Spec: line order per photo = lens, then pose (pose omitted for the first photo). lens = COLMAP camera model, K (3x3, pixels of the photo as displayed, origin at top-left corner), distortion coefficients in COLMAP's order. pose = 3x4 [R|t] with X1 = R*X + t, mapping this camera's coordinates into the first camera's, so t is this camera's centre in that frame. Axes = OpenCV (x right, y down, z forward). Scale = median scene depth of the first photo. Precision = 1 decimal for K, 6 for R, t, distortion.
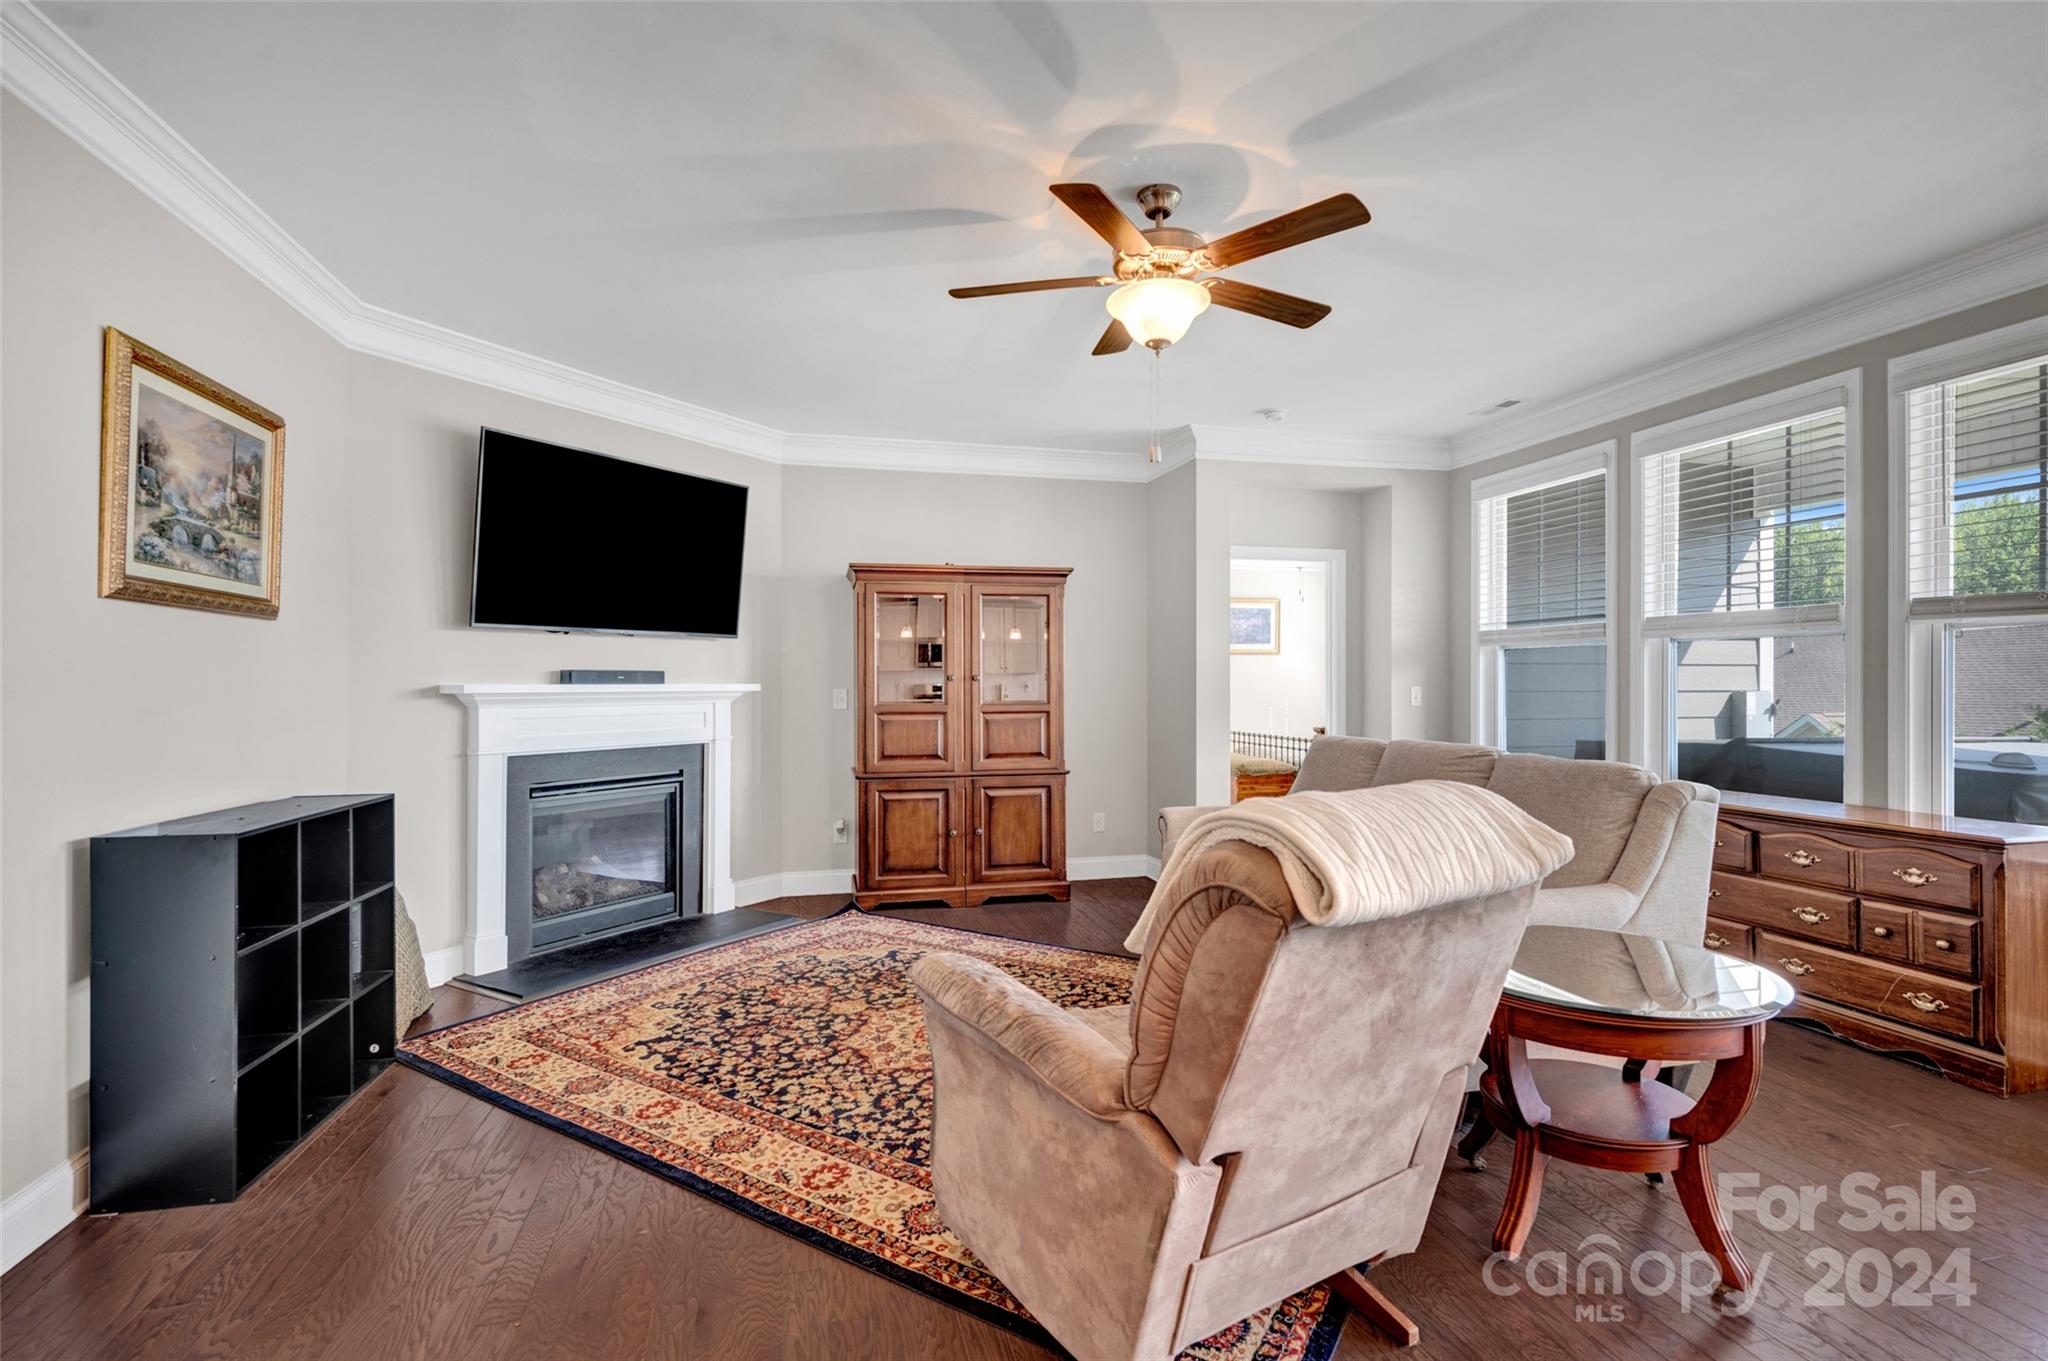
lens RADIAL K [[933.7, 0, 994.4], [0, 933.7, 674.8], [0, 0, 1]] dist [-0.001102, -0.002106]
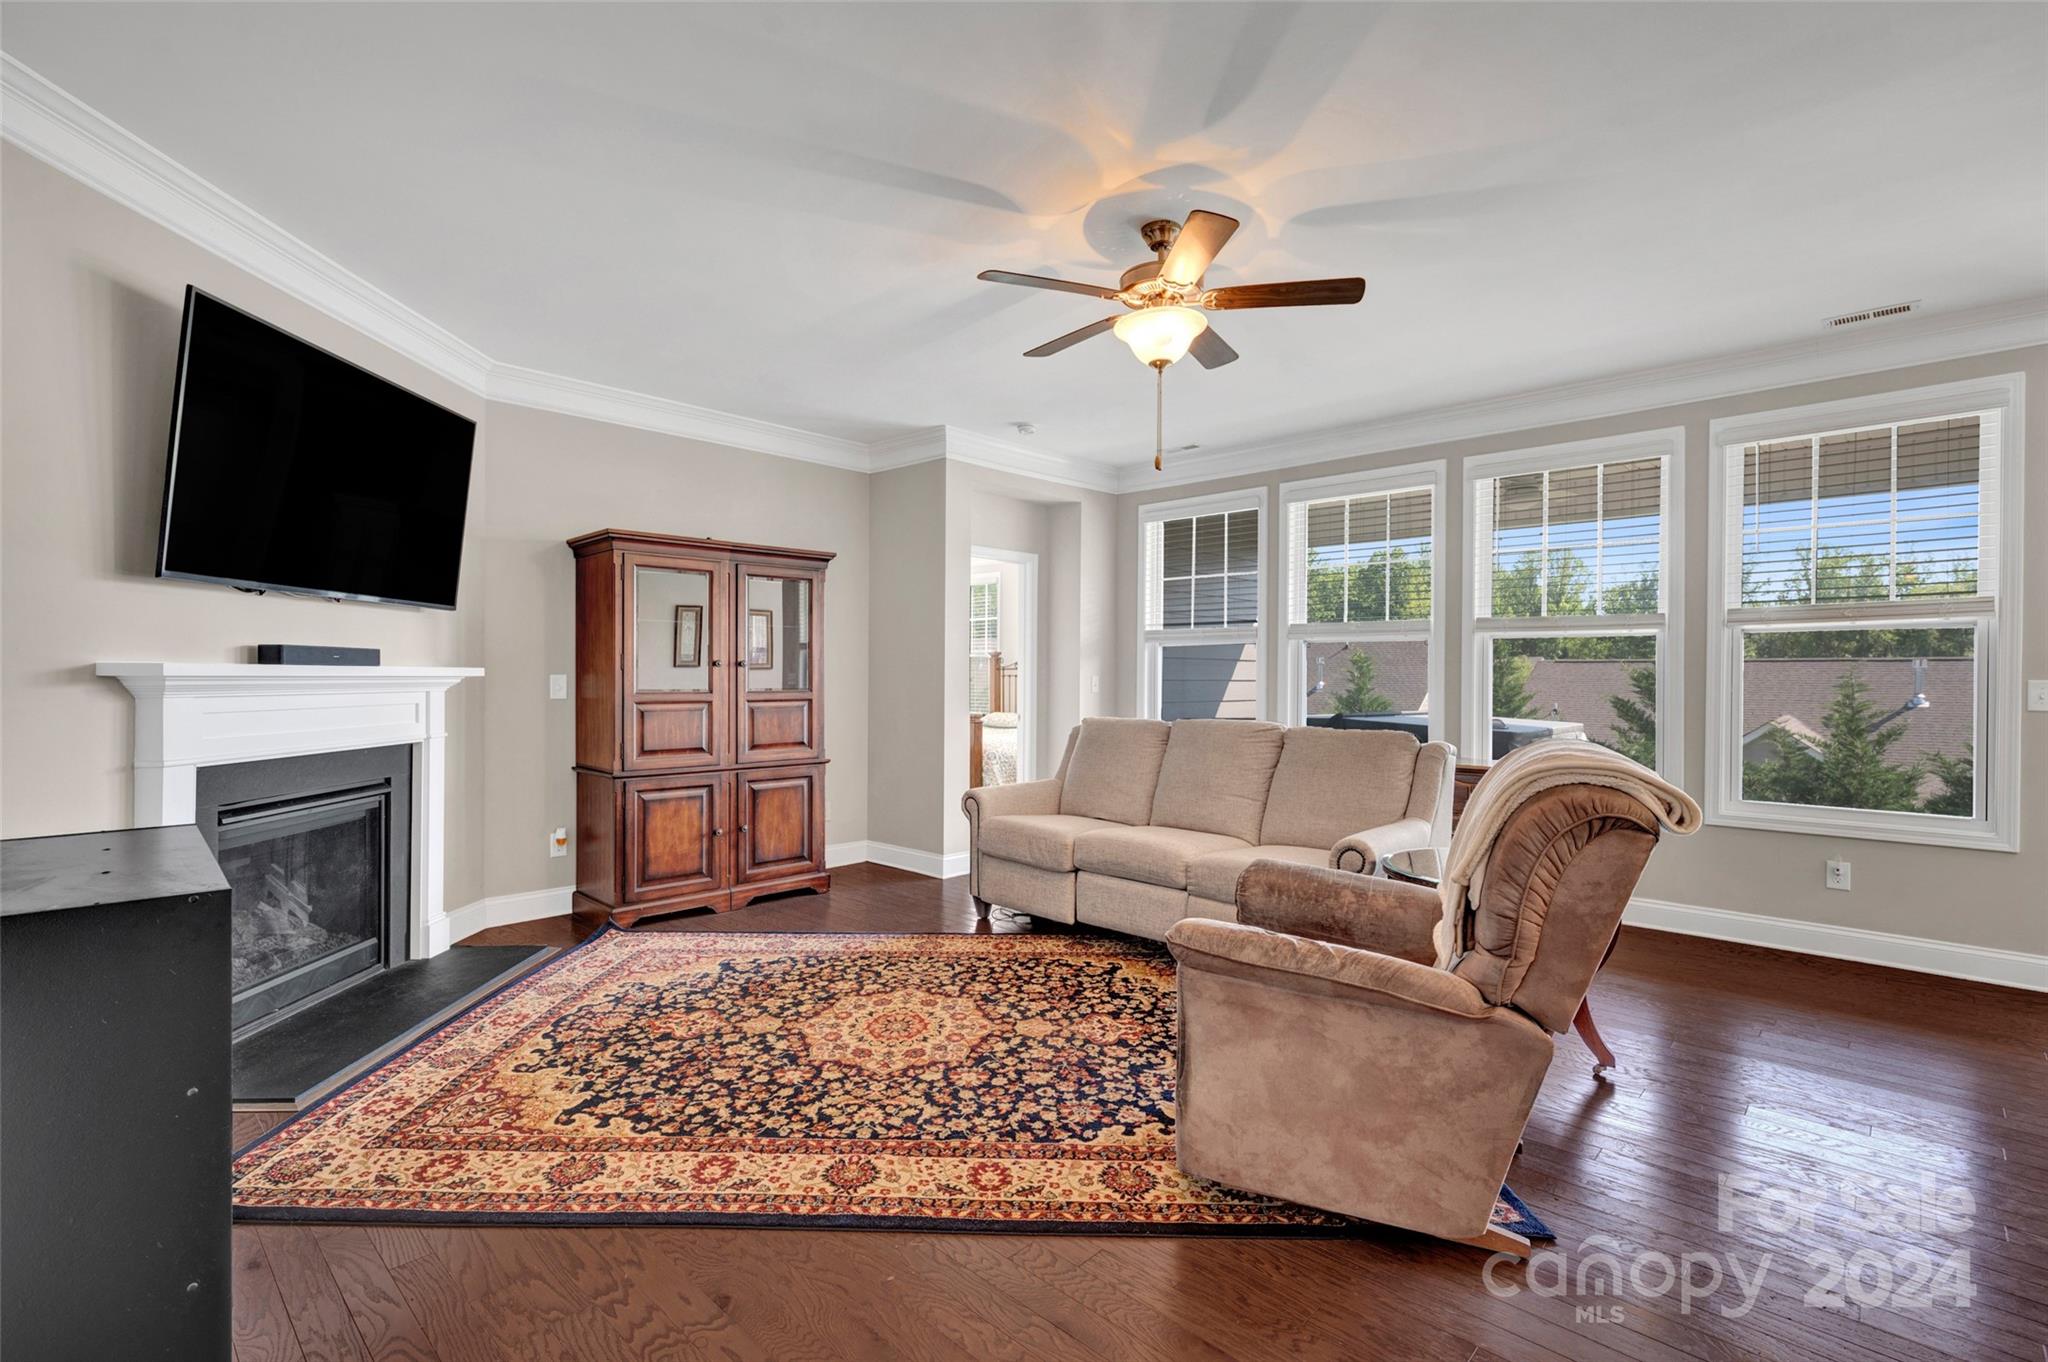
lens RADIAL K [[933.7, 0, 976.6], [0, 933.7, 676.5], [0, 0, 1]] dist [-0.001102, -0.002106]
pose [[0.851382, 0.005688, 0.524515, -0.445986], [-0.011327, 0.999907, 0.007542, 0.009312], [-0.524423, -0.012362, 0.851368, 0.122846]]
